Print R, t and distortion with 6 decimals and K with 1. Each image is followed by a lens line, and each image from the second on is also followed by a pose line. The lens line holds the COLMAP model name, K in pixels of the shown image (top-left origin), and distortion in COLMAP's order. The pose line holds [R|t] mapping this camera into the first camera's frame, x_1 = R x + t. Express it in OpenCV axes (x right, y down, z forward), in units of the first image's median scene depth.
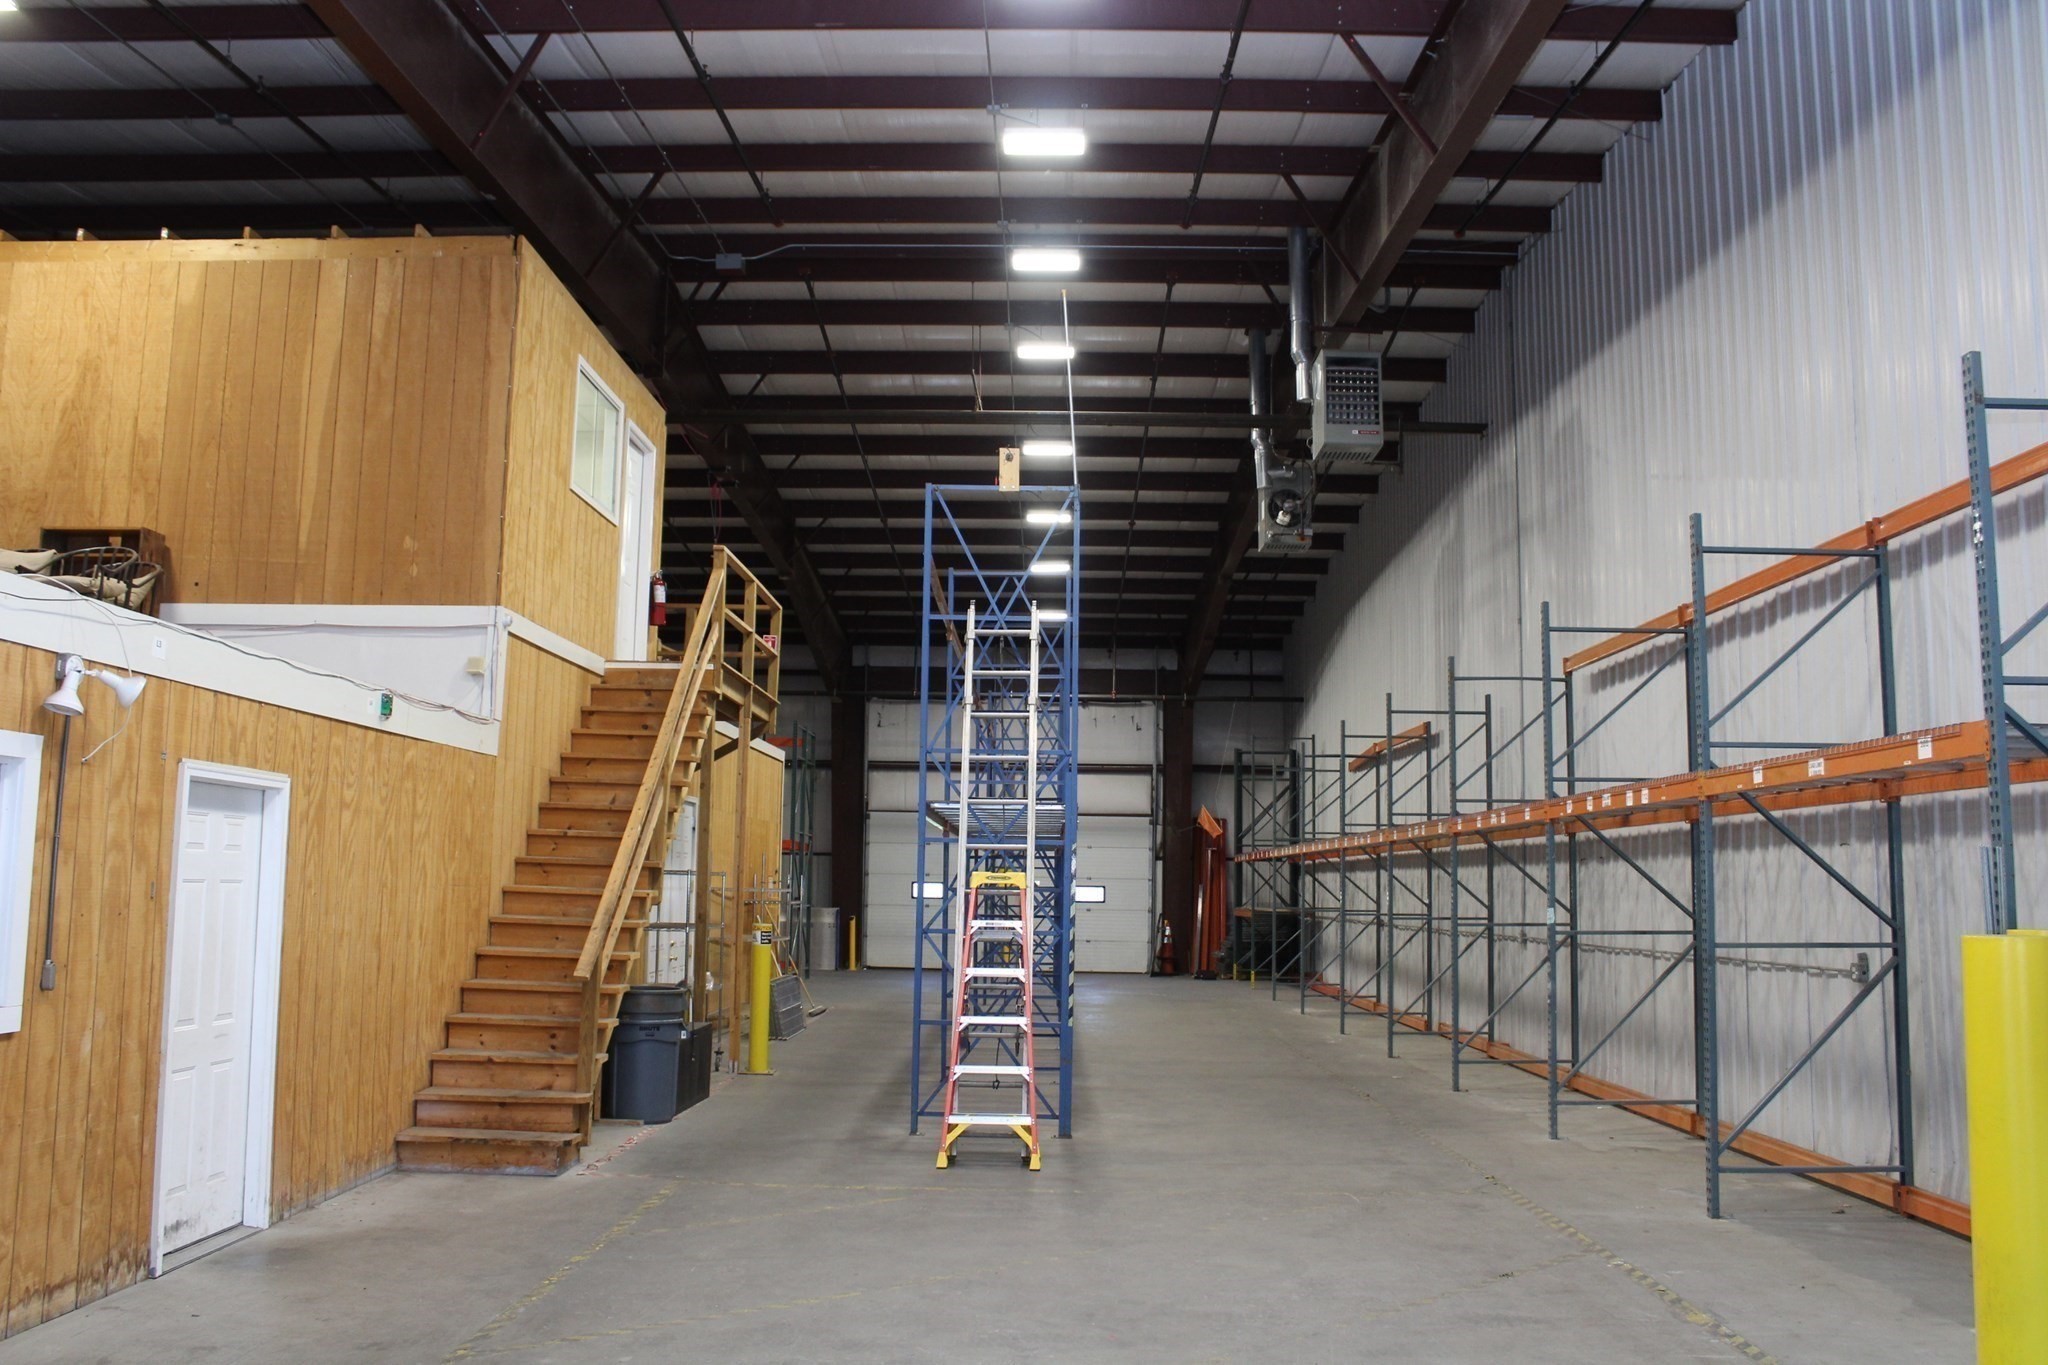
lens RADIAL K [[1694.4, 0, 1031.1], [0, 1694.4, 682.9], [0, 0, 1]] dist [-0.142444, 0.095667]
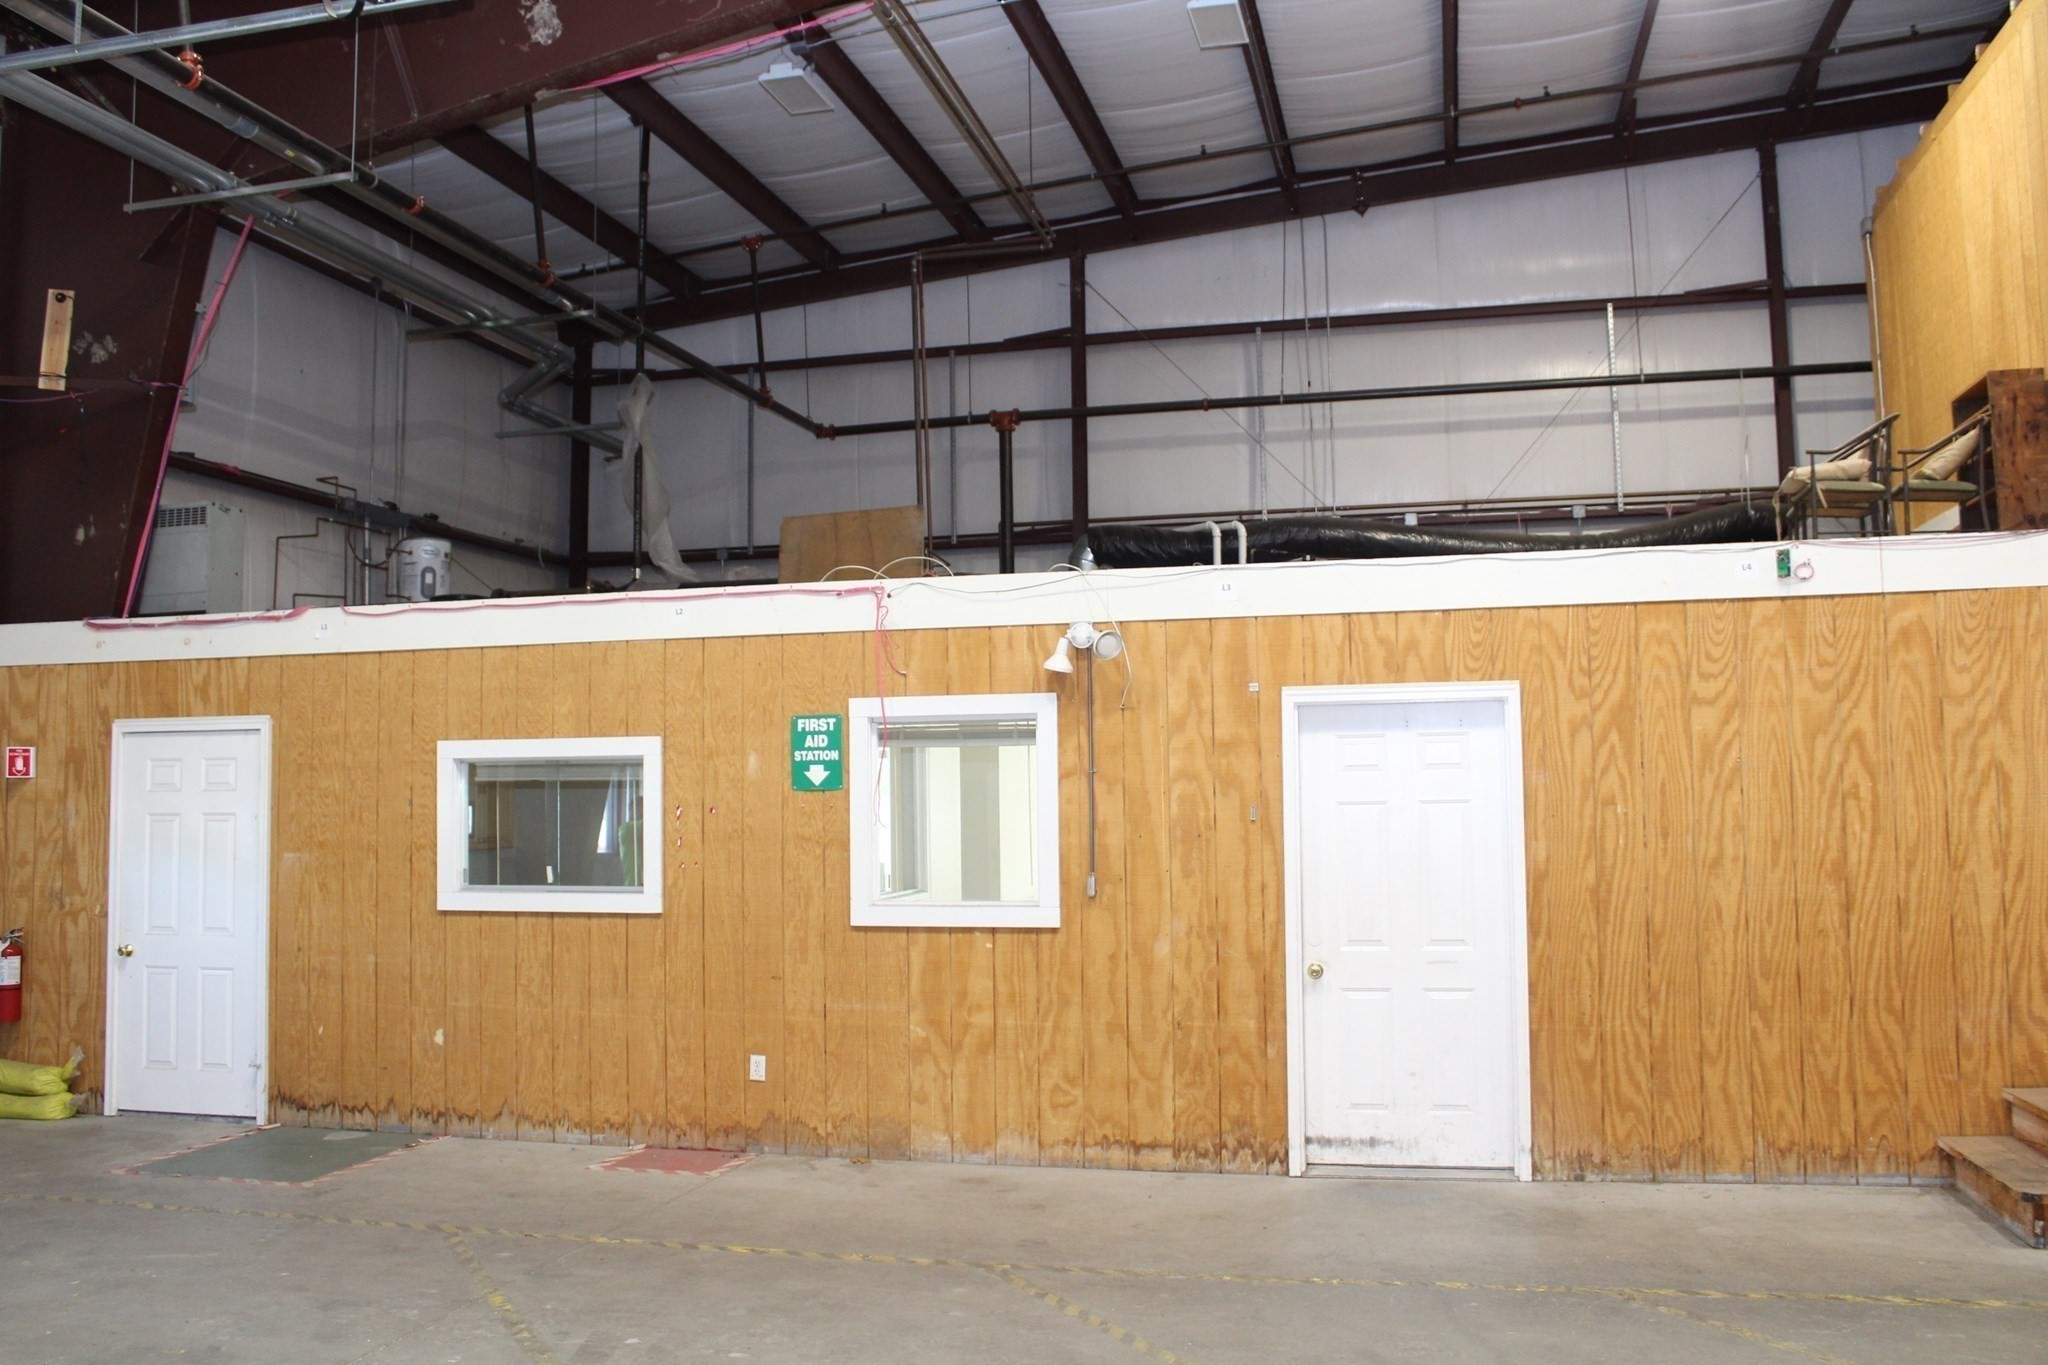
lens RADIAL K [[1694.4, 0, 1023.3], [0, 1694.4, 676.2], [0, 0, 1]] dist [-0.142444, 0.095667]
pose [[-0.228671, -0.079990, -0.970212, 0.355992], [0.128724, 0.985383, -0.111580, 0.086363], [0.964956, -0.150405, -0.215032, 0.673769]]
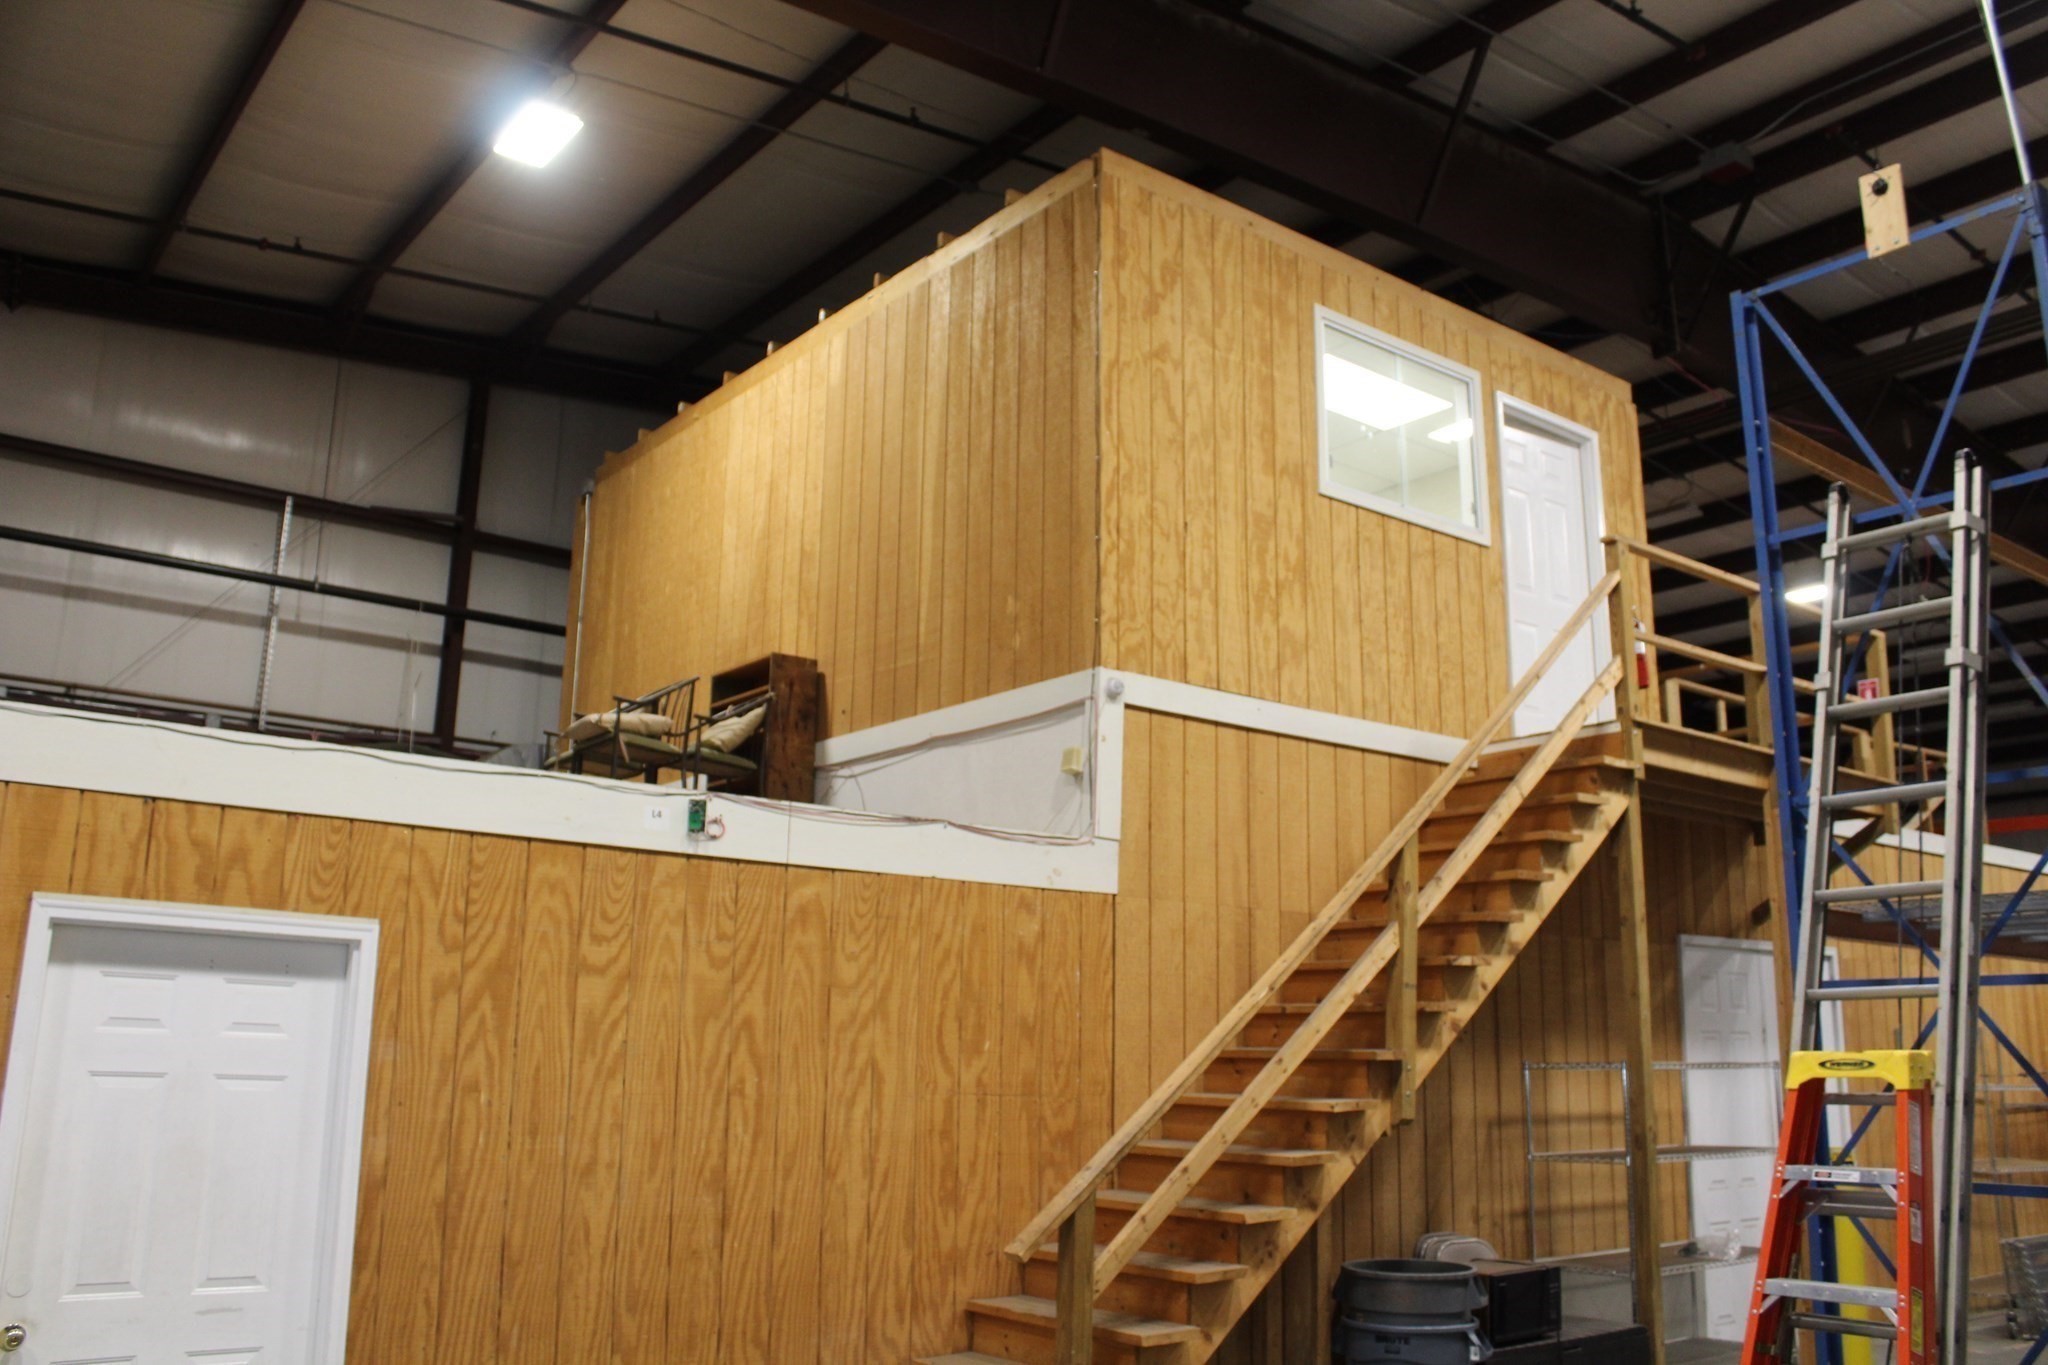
lens RADIAL K [[1694.4, 0, 1030.3], [0, 1694.4, 680.1], [0, 0, 1]] dist [-0.142444, 0.095667]
pose [[0.623641, -0.178142, -0.761142, 0.179498], [0.086055, 0.983415, -0.159654, 0.064879], [0.776960, 0.034066, 0.628628, 0.560008]]
